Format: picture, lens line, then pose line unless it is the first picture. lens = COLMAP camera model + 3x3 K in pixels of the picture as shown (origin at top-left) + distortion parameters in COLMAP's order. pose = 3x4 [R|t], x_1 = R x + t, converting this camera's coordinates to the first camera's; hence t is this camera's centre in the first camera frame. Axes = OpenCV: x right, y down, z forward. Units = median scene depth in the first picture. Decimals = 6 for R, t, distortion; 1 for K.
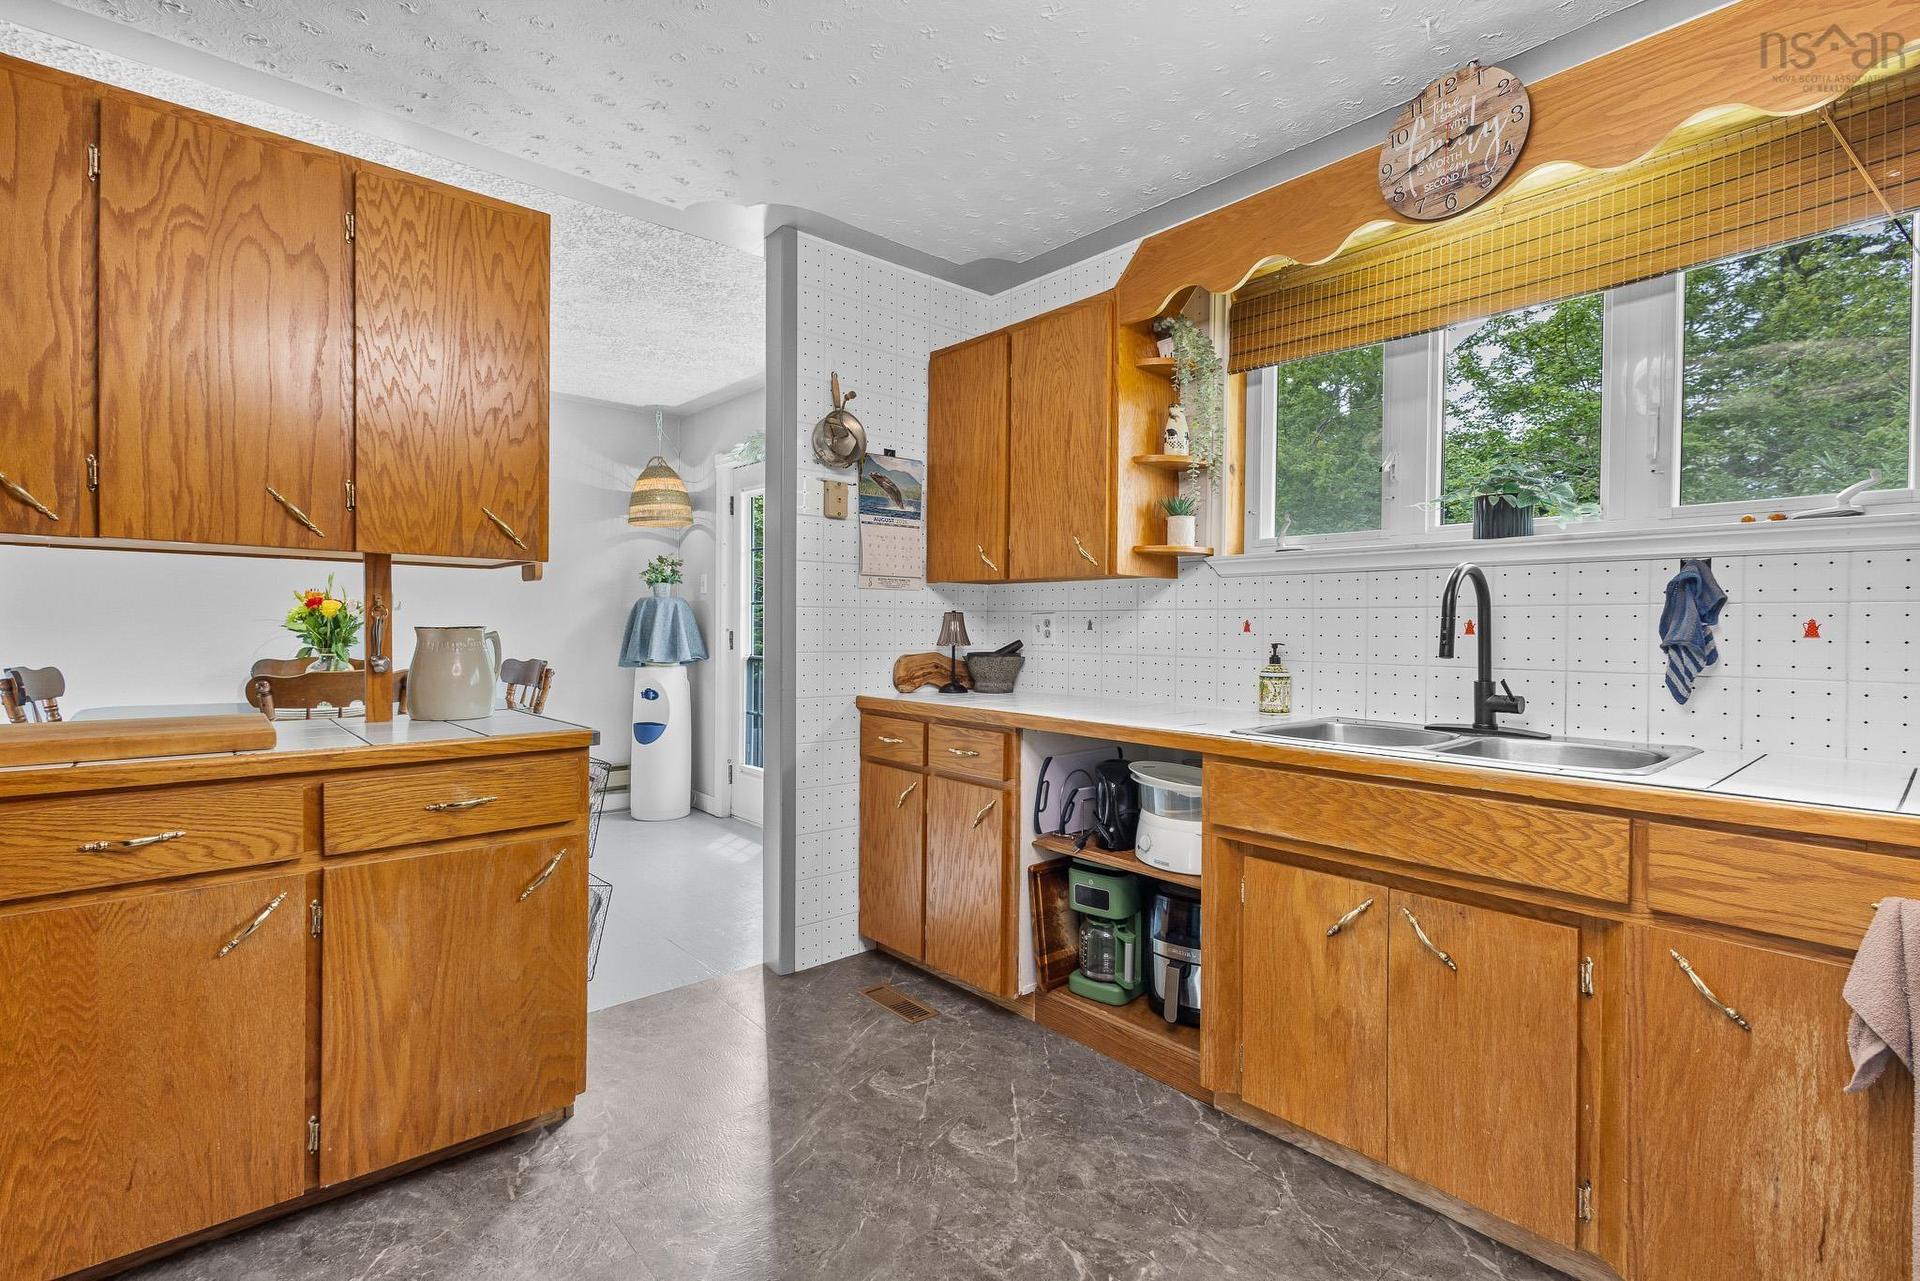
lens RADIAL K [[888.3, 0, 961.6], [0, 888.3, 638.5], [0, 0, 1]] dist [0.011265, -0.003390]
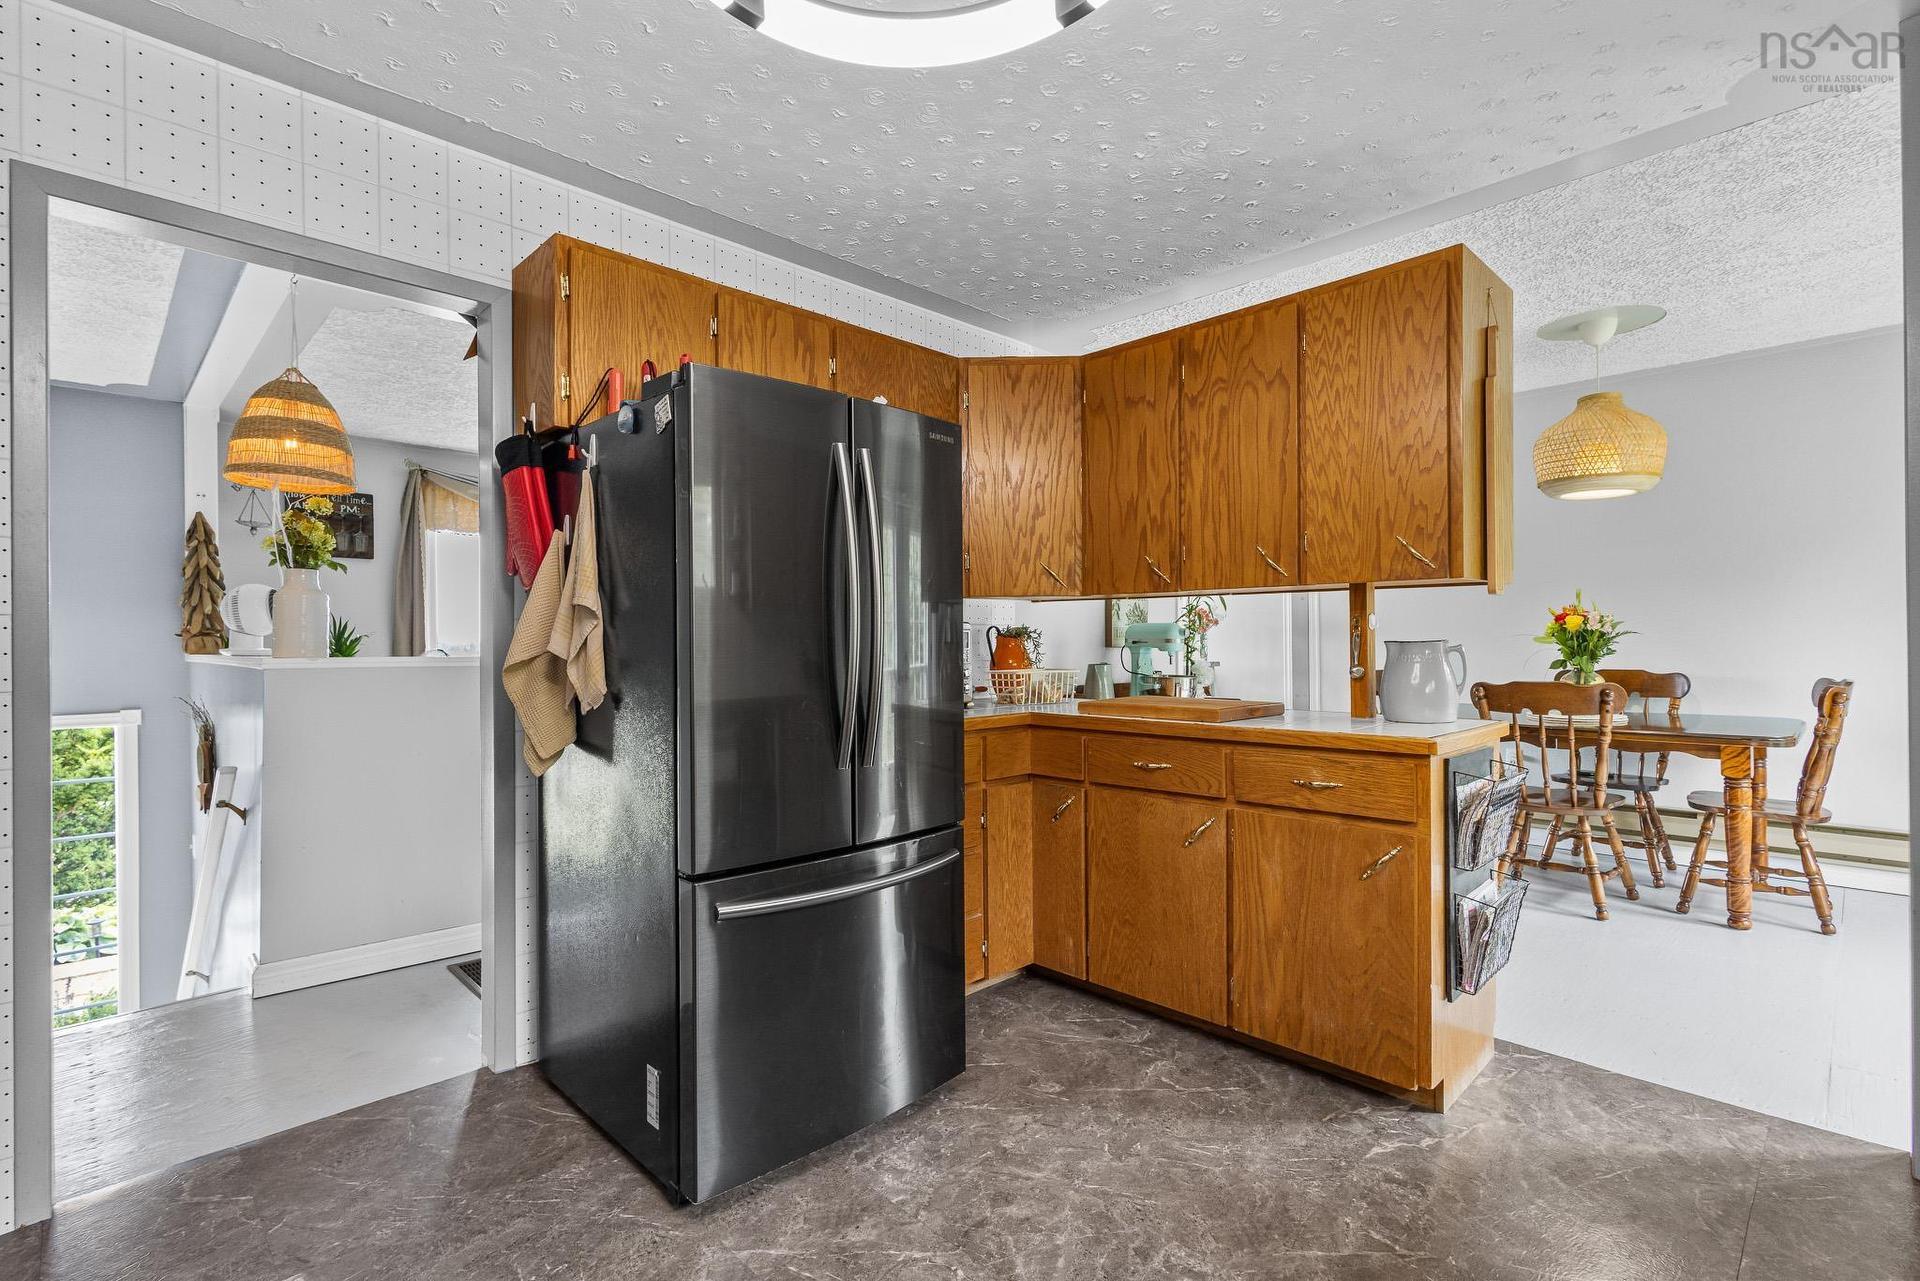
lens RADIAL K [[888.3, 0, 955.0], [0, 888.3, 640.5], [0, 0, 1]] dist [0.011265, -0.003390]
pose [[0.050845, -0.007620, -0.998677, 0.561681], [-0.004946, 0.999957, -0.007882, -0.001760], [0.998694, 0.005341, 0.050805, 0.373642]]
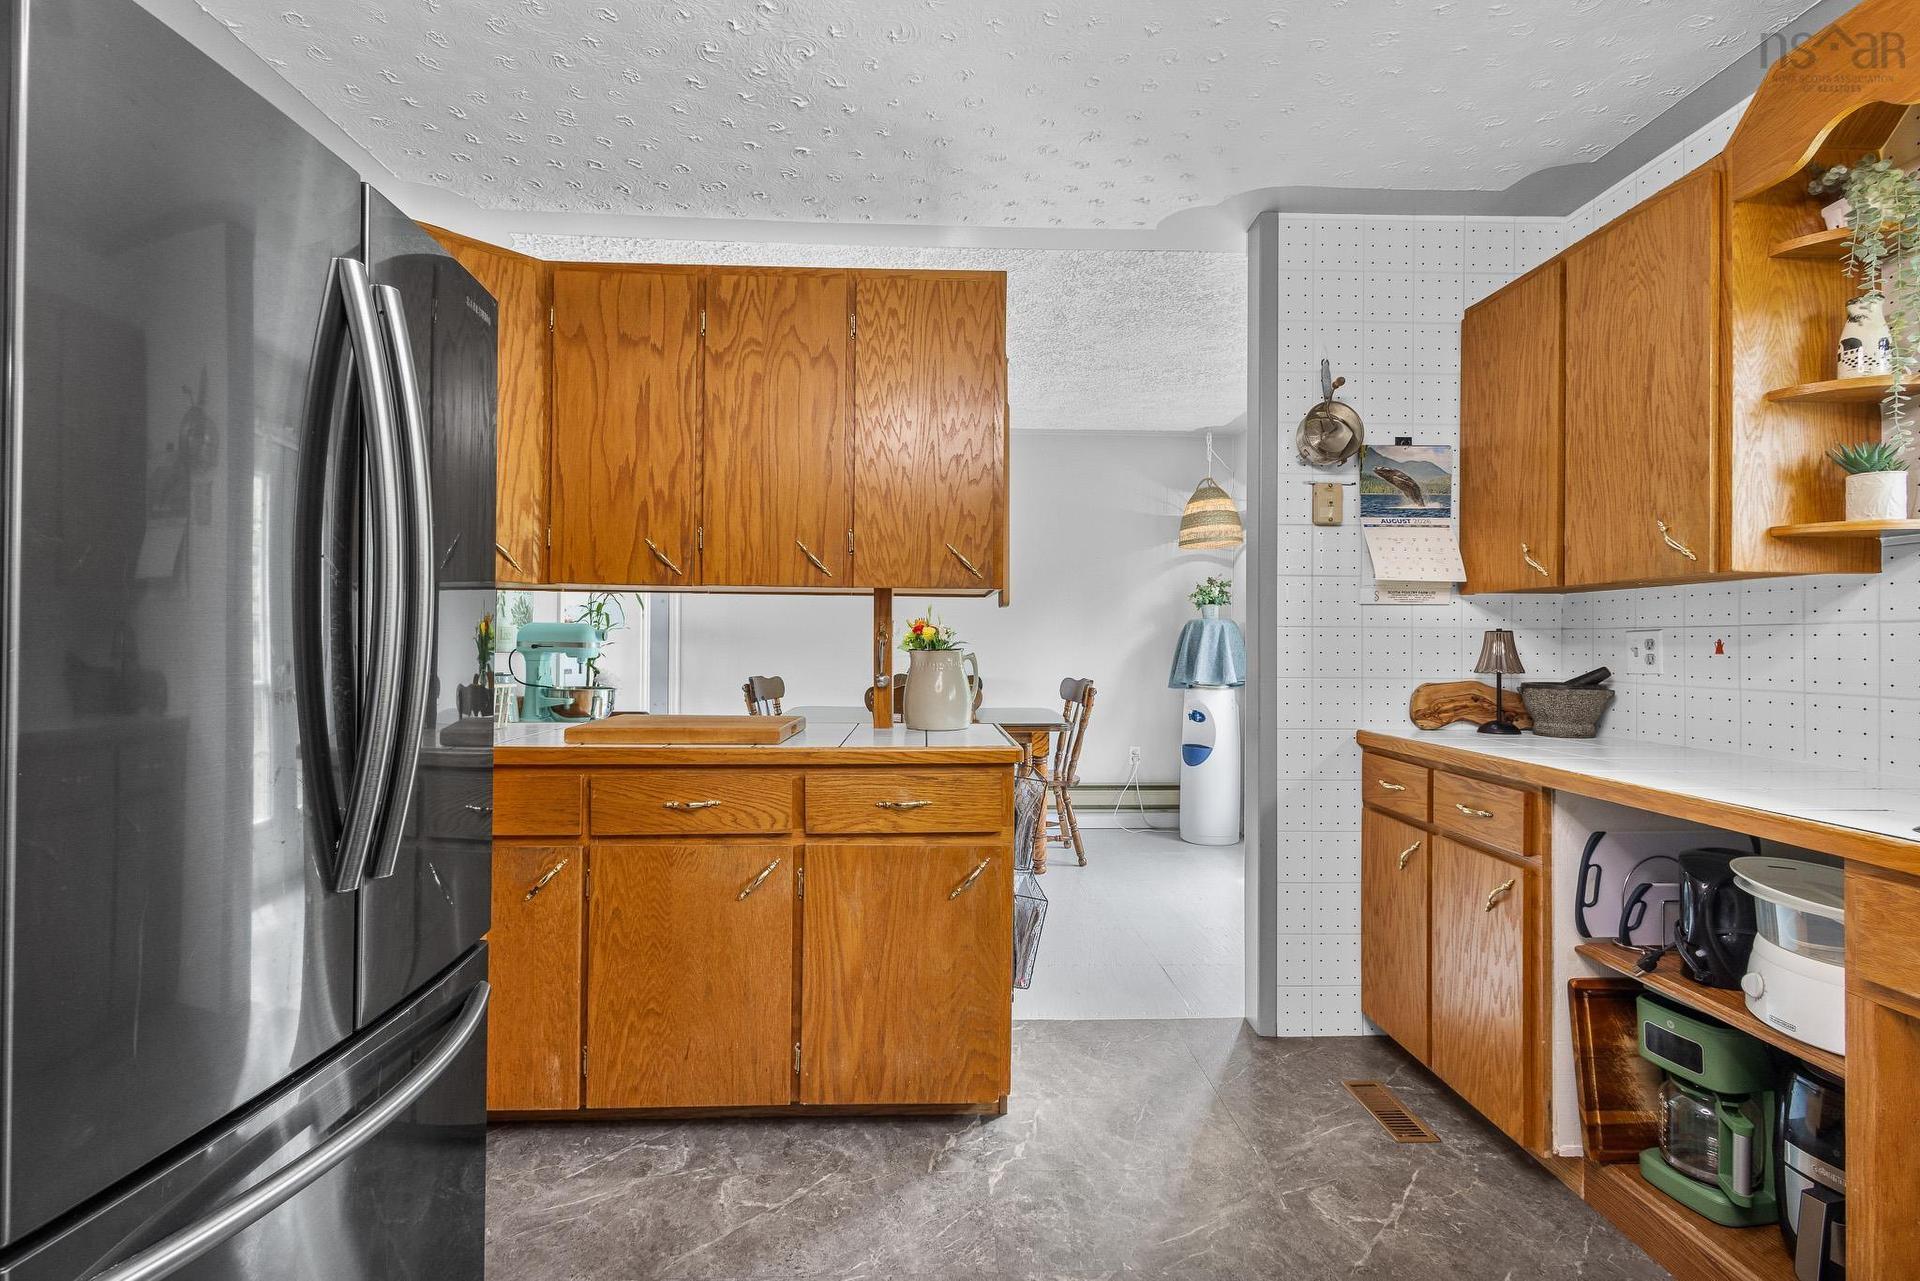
lens RADIAL K [[888.3, 0, 961.3], [0, 888.3, 637.8], [0, 0, 1]] dist [0.011265, -0.003390]
pose [[0.774163, -0.006756, -0.632950, 0.188111], [-0.009000, 0.999724, -0.021678, -0.003107], [0.632922, 0.022479, 0.773889, 0.138615]]
